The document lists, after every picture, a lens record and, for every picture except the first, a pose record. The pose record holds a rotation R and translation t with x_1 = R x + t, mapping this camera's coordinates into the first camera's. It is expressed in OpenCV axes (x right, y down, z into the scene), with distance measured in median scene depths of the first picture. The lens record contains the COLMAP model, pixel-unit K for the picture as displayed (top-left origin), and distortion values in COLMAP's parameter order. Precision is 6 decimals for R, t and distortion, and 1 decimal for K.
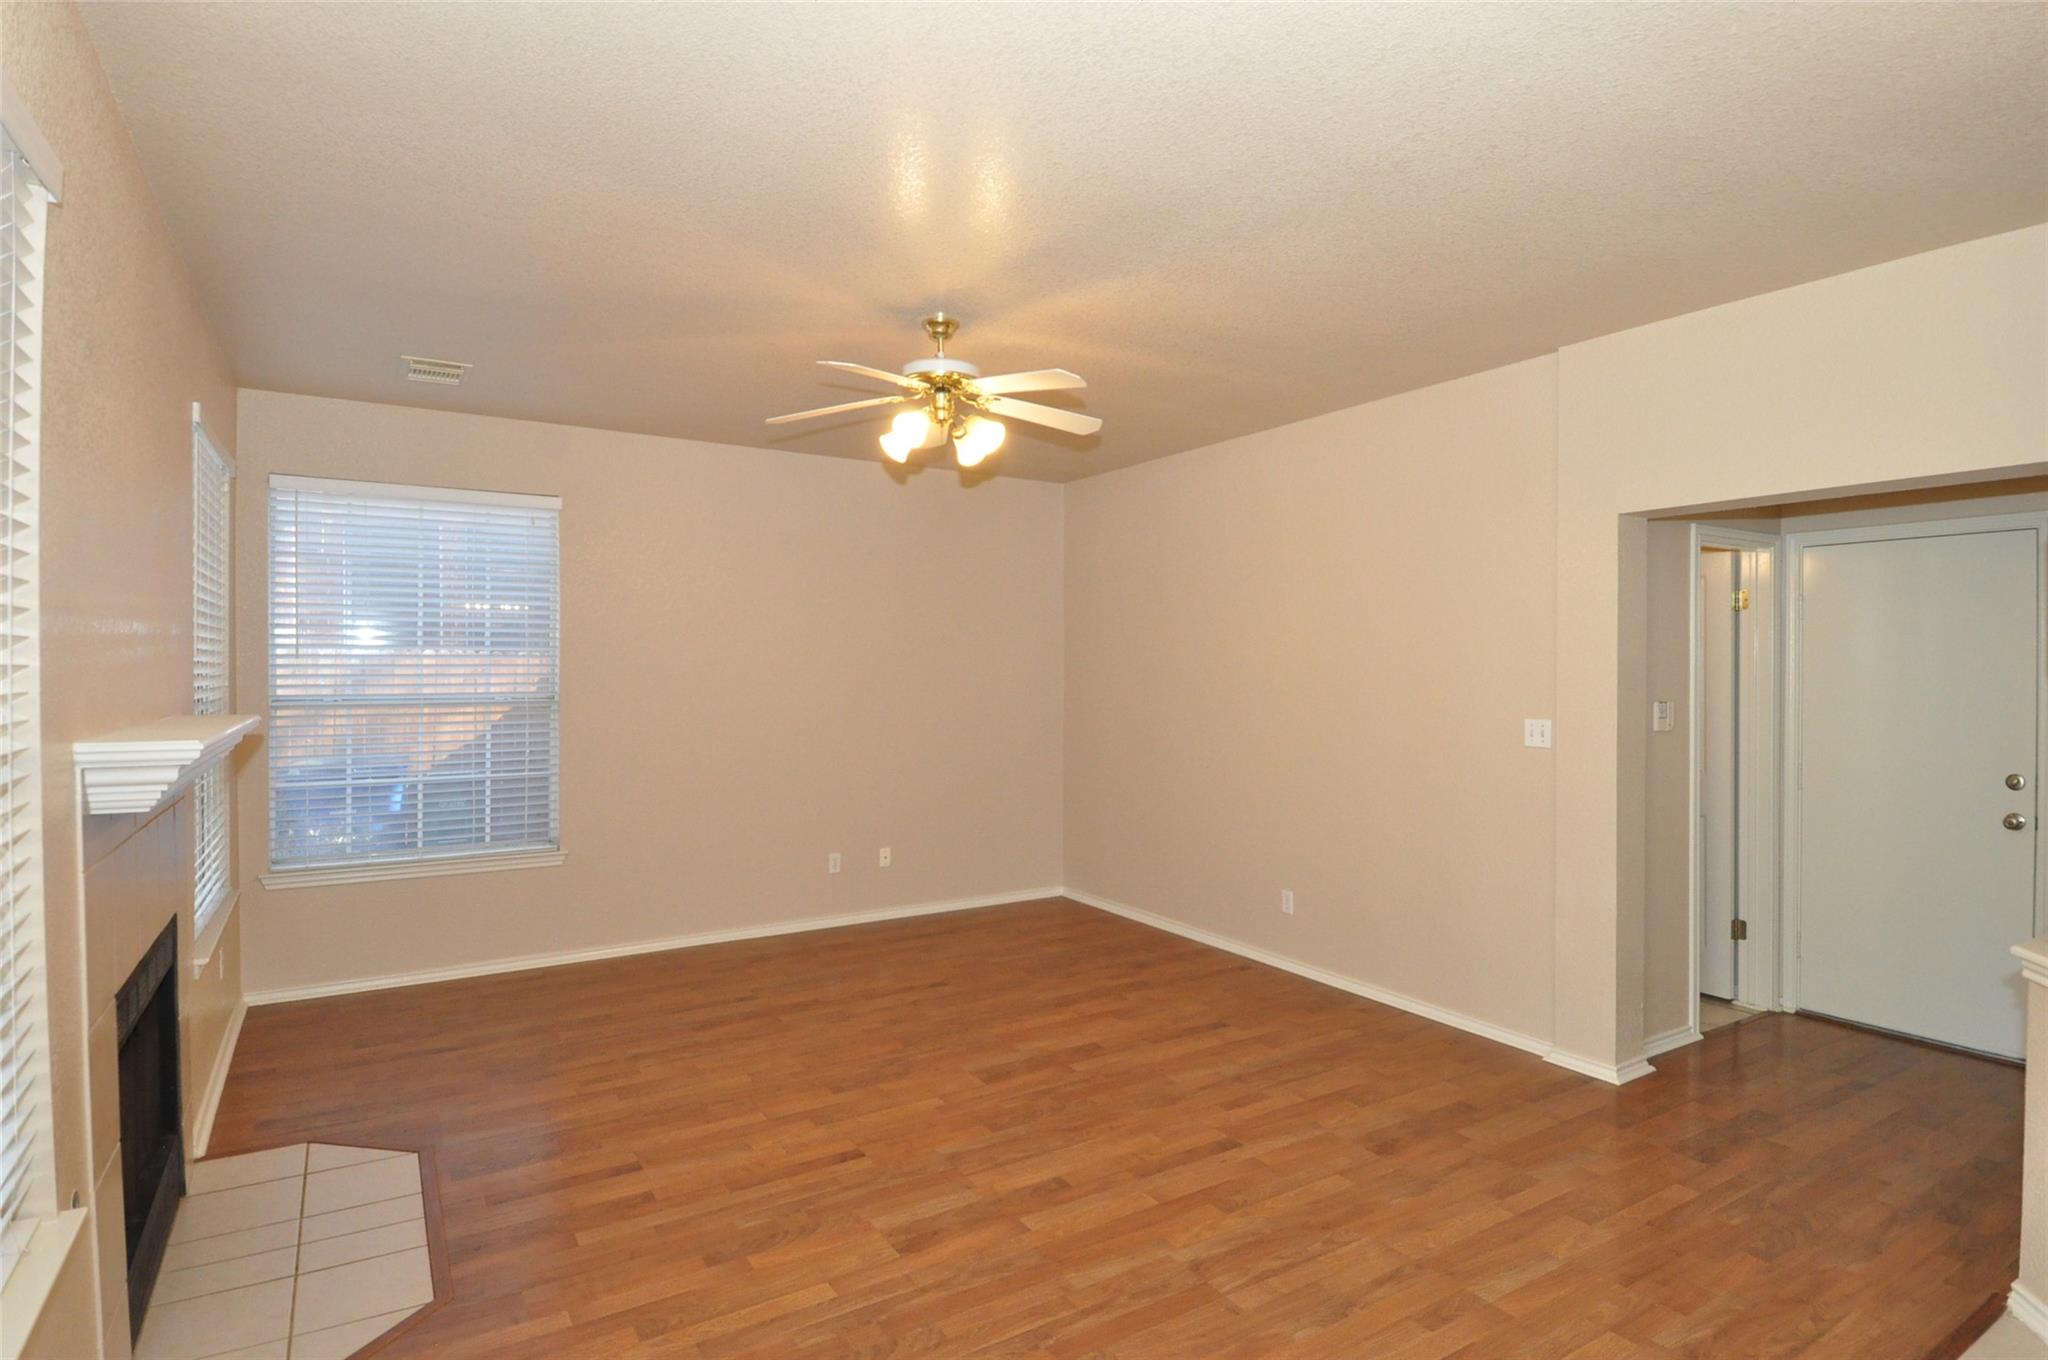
lens RADIAL K [[1065.2, 0, 1053.0], [0, 1065.2, 675.6], [0, 0, 1]] dist [0.052553, -0.052015]
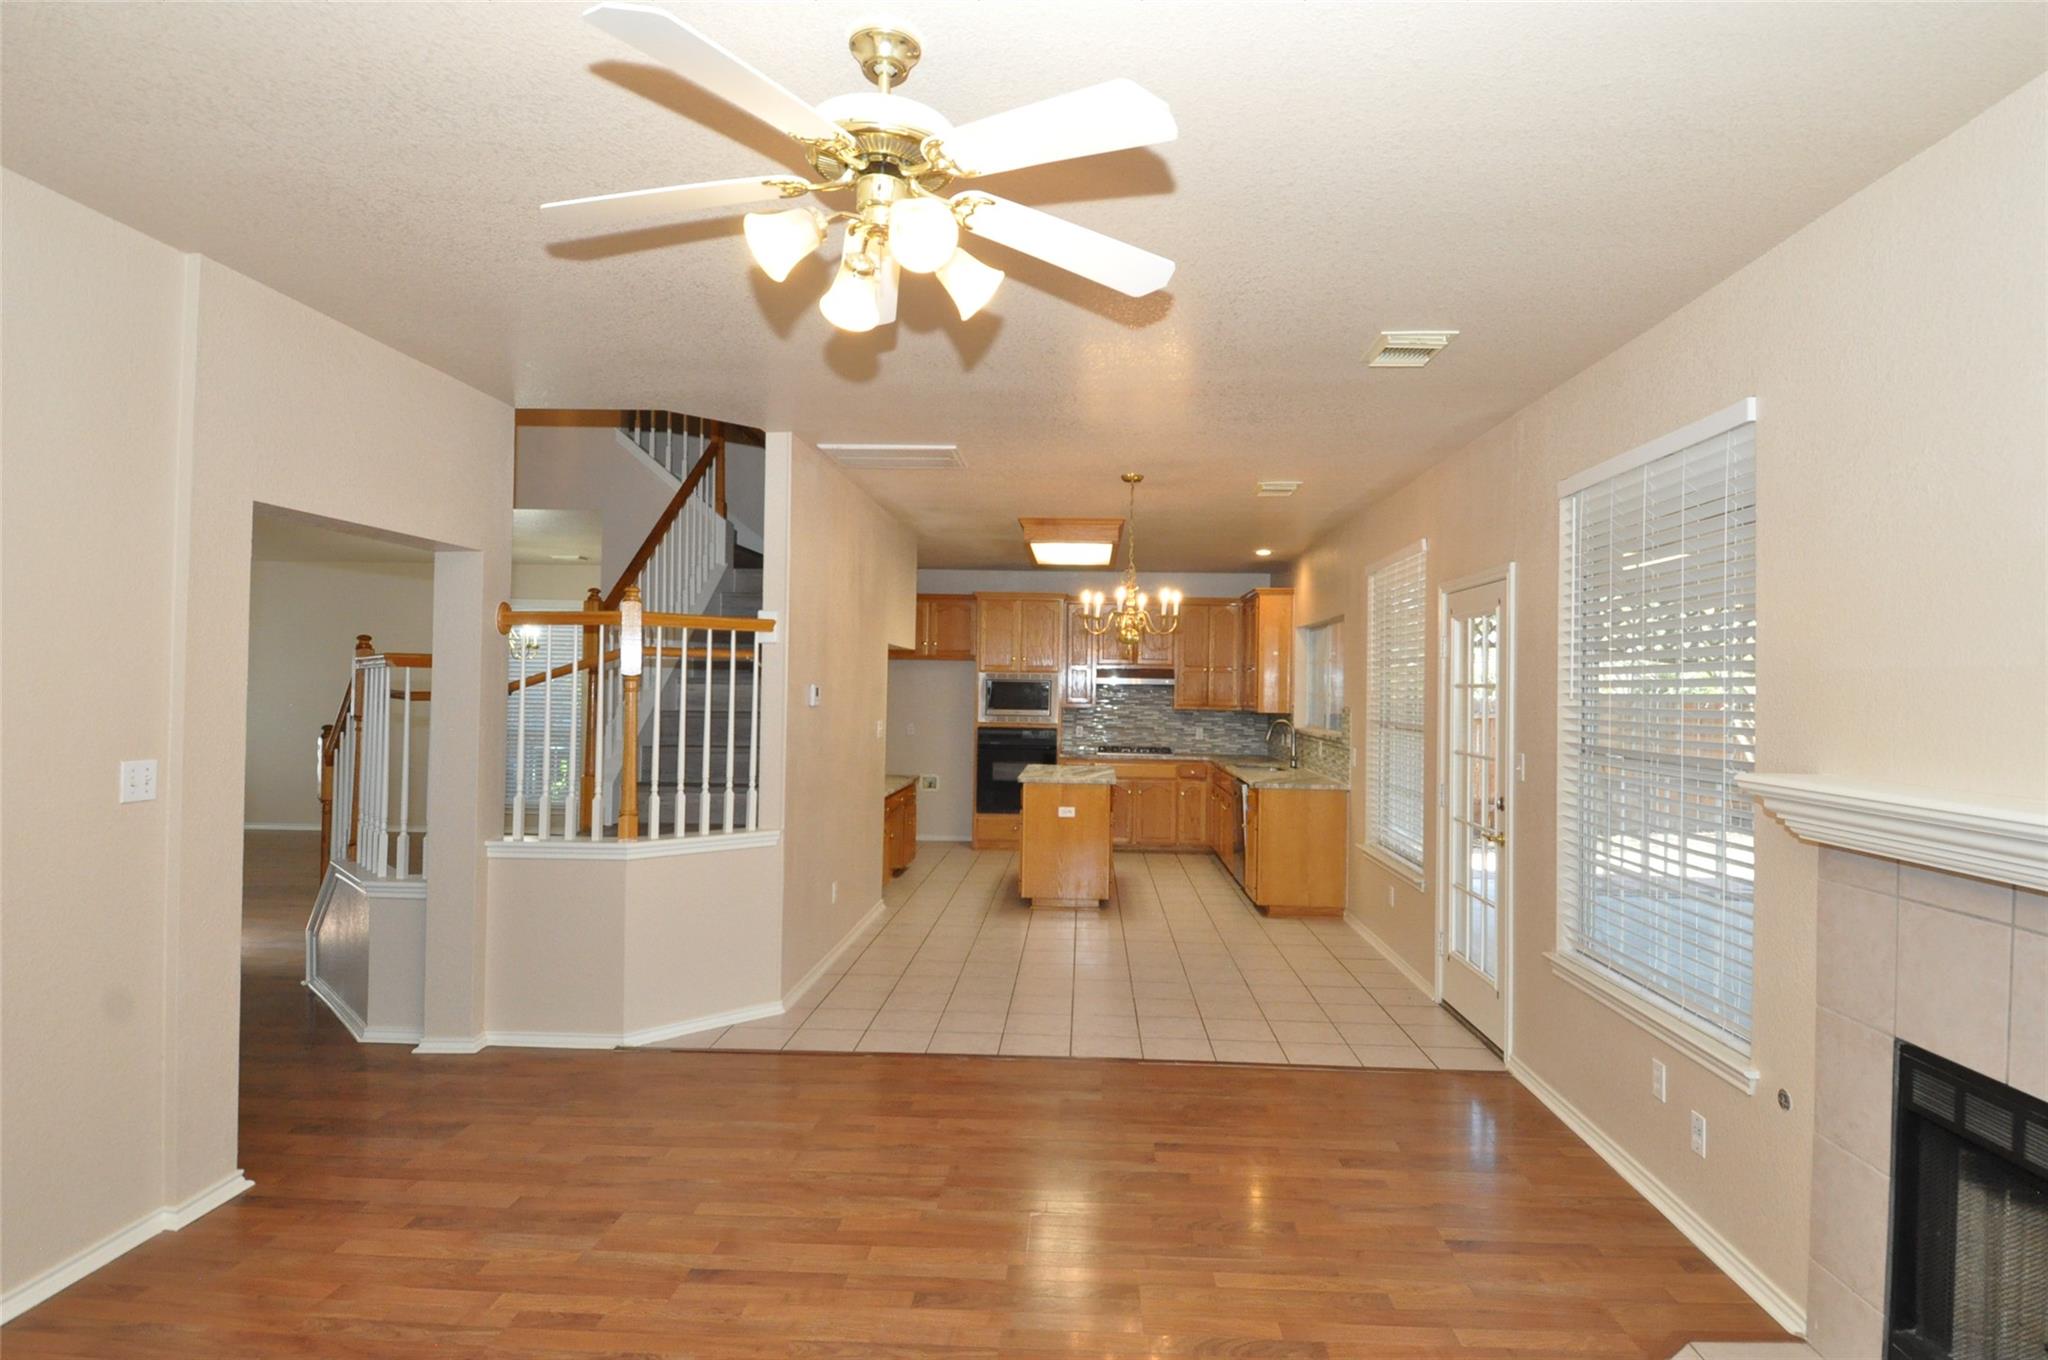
lens RADIAL K [[1065.2, 0, 1053.0], [0, 1065.2, 675.6], [0, 0, 1]] dist [0.052553, -0.052015]
pose [[-0.821171, -0.011112, 0.570574, -0.523699], [-0.015269, 0.999880, -0.002503, -0.026178], [-0.570478, -0.010767, -0.821242, 1.524149]]
